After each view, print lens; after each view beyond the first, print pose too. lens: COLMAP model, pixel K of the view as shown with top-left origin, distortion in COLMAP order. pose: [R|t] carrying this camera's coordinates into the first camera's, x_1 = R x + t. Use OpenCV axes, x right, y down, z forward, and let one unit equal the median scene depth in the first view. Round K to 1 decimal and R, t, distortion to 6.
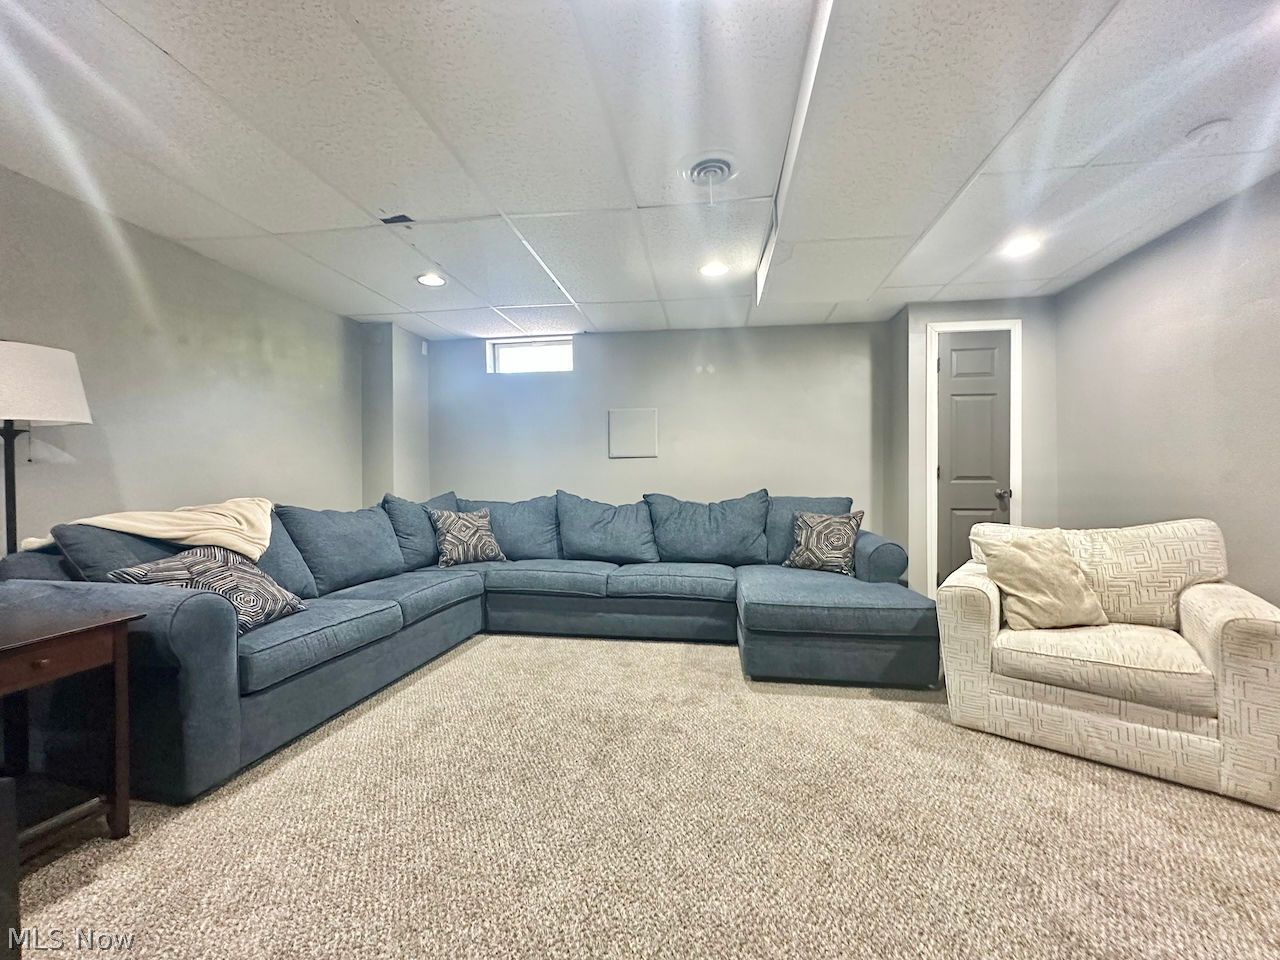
lens RADIAL K [[513.4, 0, 639.9], [0, 513.4, 481.9], [0, 0, 1]] dist [-0.001895, 0.000872]
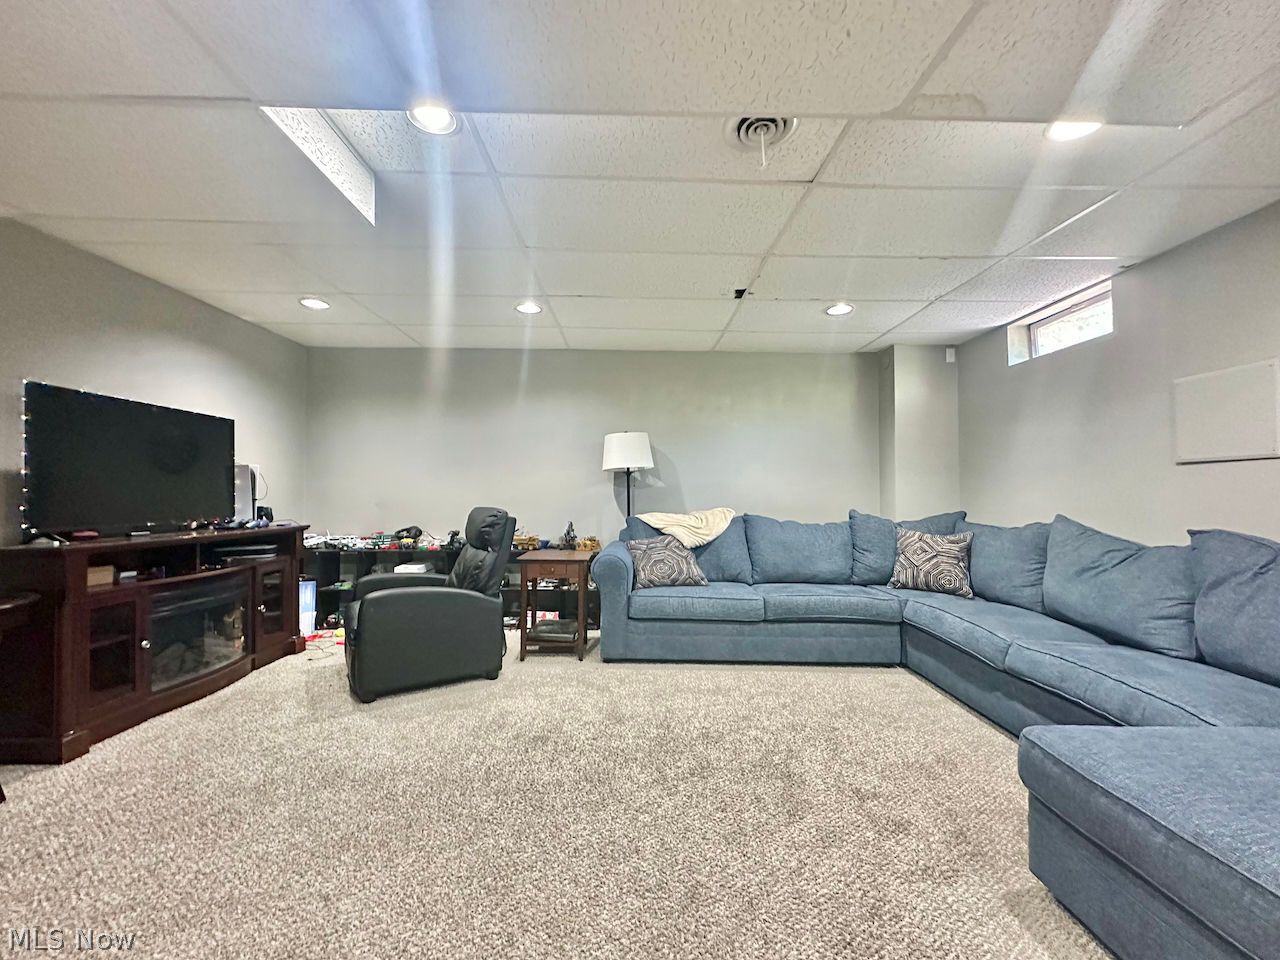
lens RADIAL K [[513.4, 0, 638.0], [0, 513.4, 482.5], [0, 0, 1]] dist [-0.001895, 0.000872]
pose [[0.161280, -0.012967, -0.986824, 0.531899], [-0.012618, 0.999805, -0.015200, -0.013507], [0.986828, 0.014903, 0.161085, 0.396068]]
